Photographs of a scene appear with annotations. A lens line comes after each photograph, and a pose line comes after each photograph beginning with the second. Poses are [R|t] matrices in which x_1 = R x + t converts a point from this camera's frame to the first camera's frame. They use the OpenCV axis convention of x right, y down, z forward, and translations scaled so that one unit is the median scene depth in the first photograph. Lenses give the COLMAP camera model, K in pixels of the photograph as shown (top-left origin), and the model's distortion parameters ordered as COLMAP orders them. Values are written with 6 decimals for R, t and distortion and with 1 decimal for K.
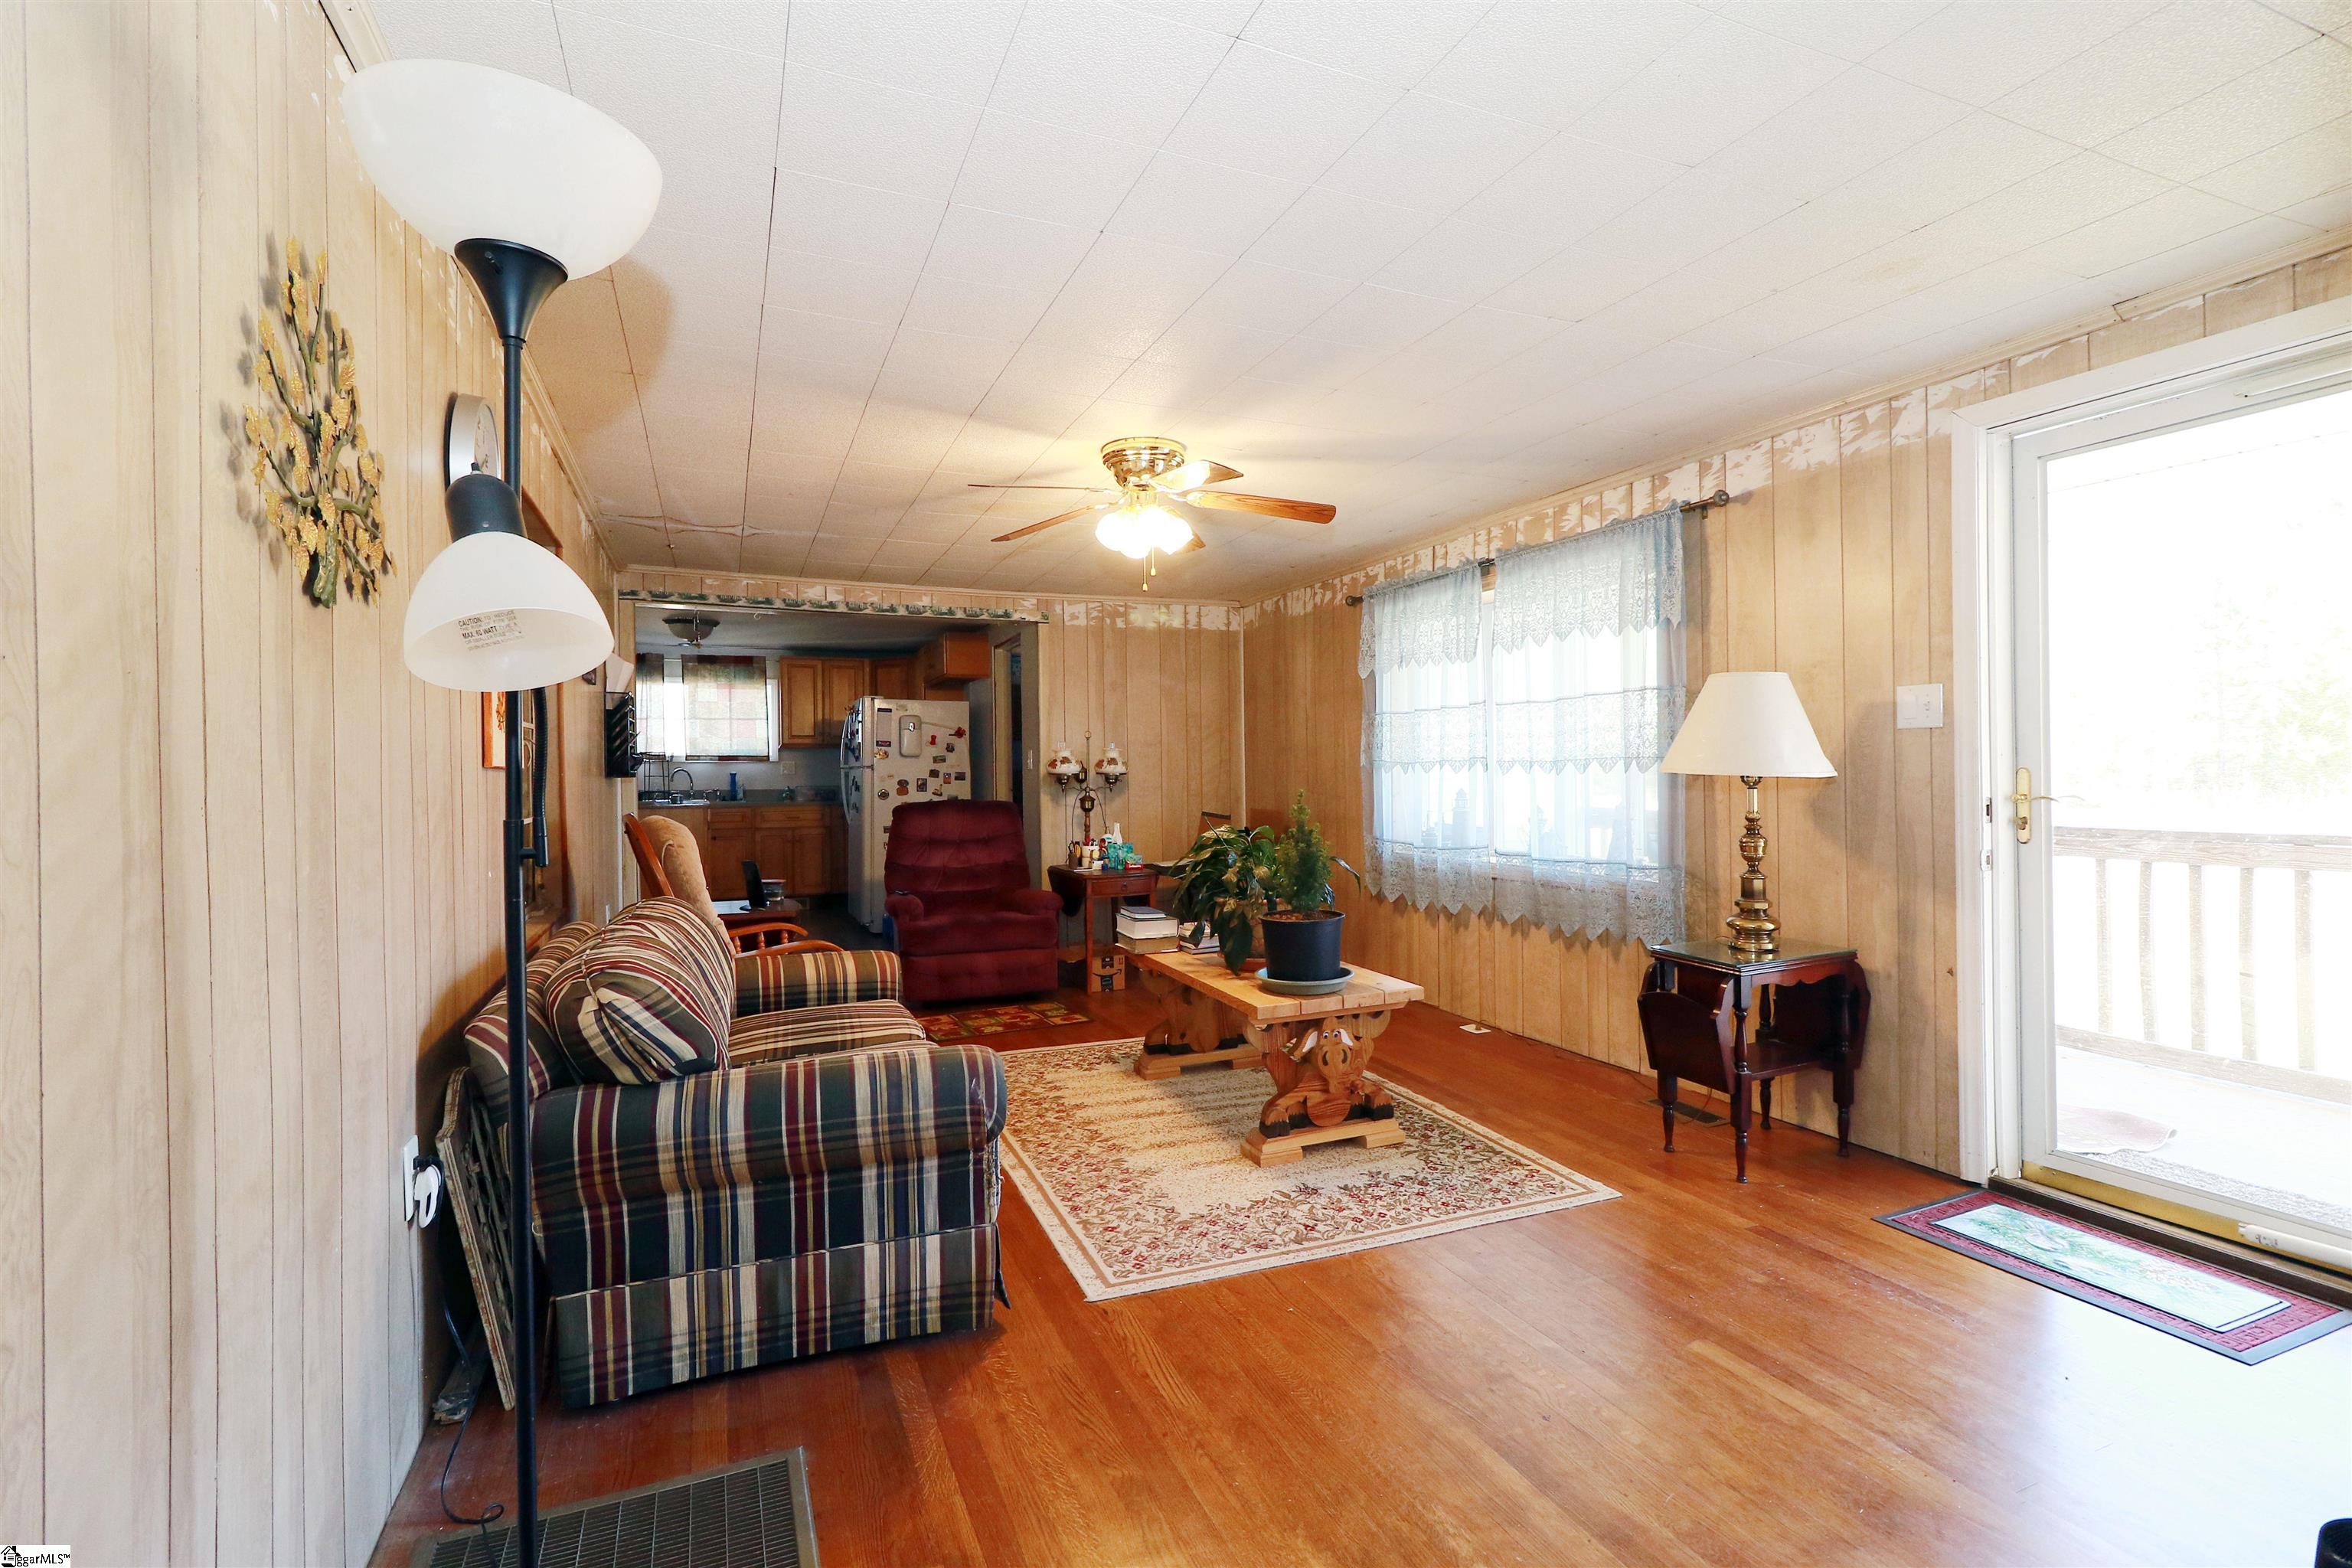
lens RADIAL K [[1074.7, 0, 1179.7], [0, 1074.7, 773.3], [0, 0, 1]] dist [0.002548, -0.003022]
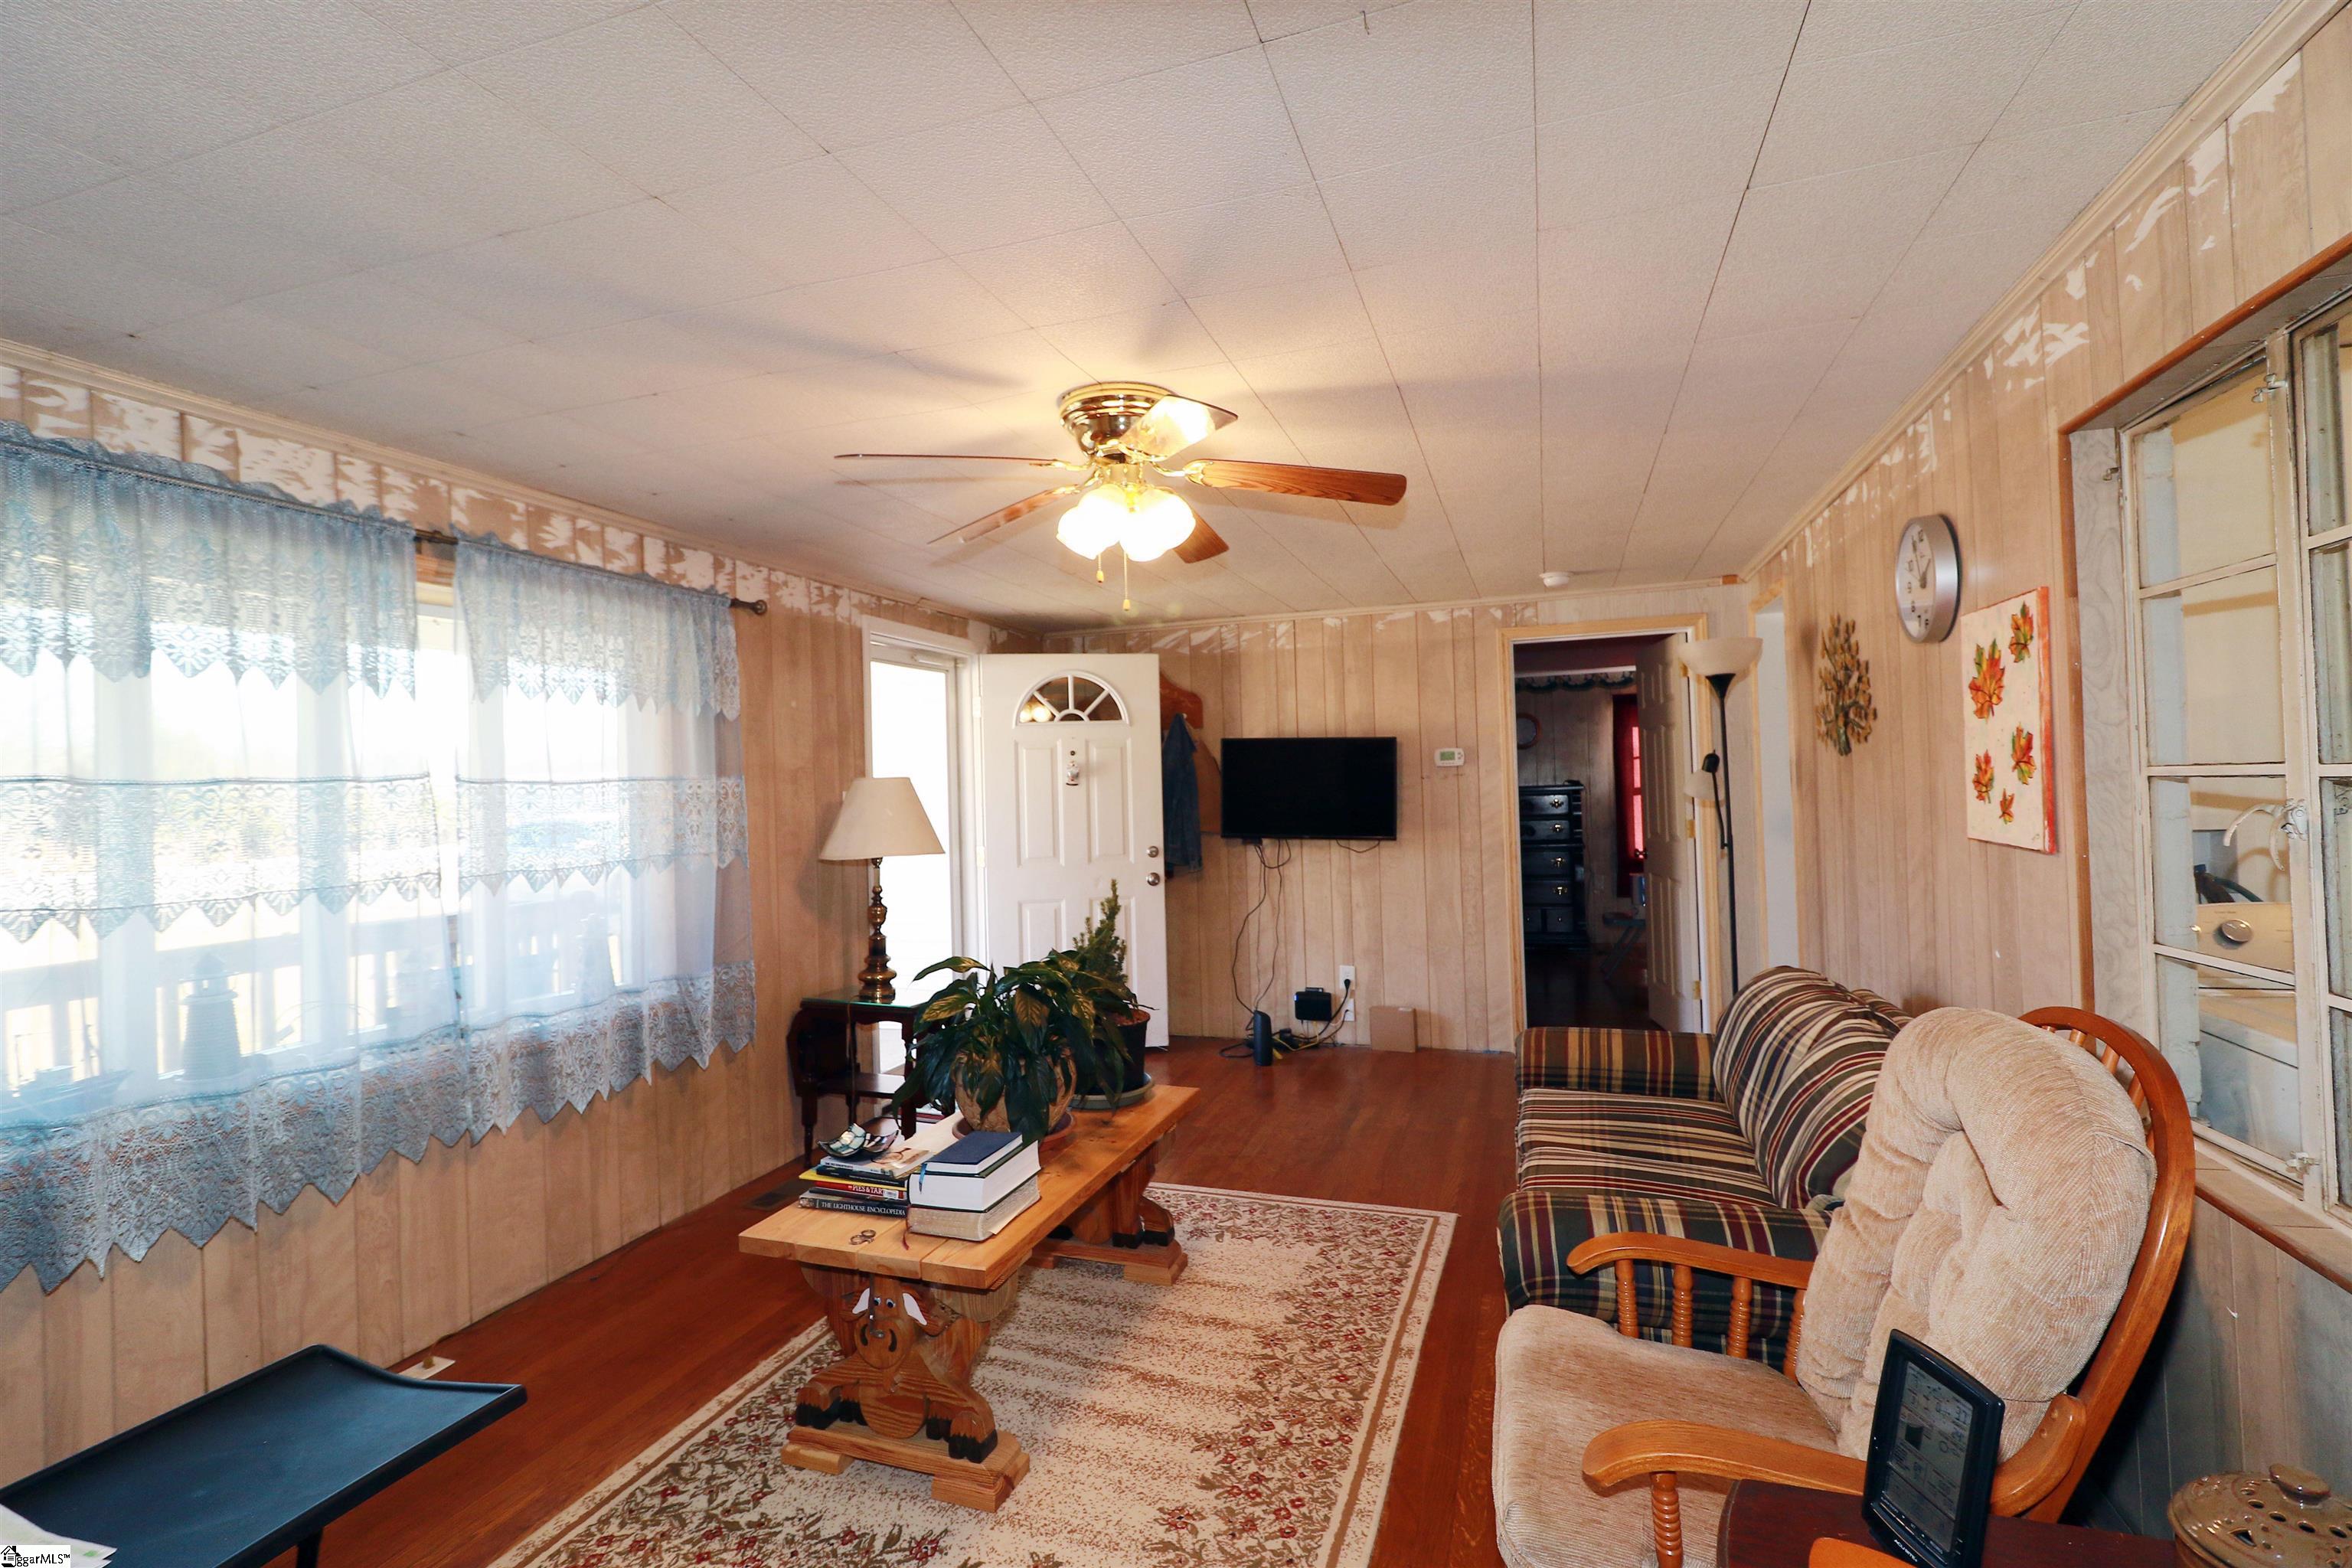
lens RADIAL K [[1074.7, 0, 1184.2], [0, 1074.7, 776.4], [0, 0, 1]] dist [0.002548, -0.003022]
pose [[-0.745047, 0.040691, 0.665769, -0.526880], [0.041040, 0.999043, -0.015133, -0.054245], [-0.665748, 0.016048, -0.746004, 1.540620]]
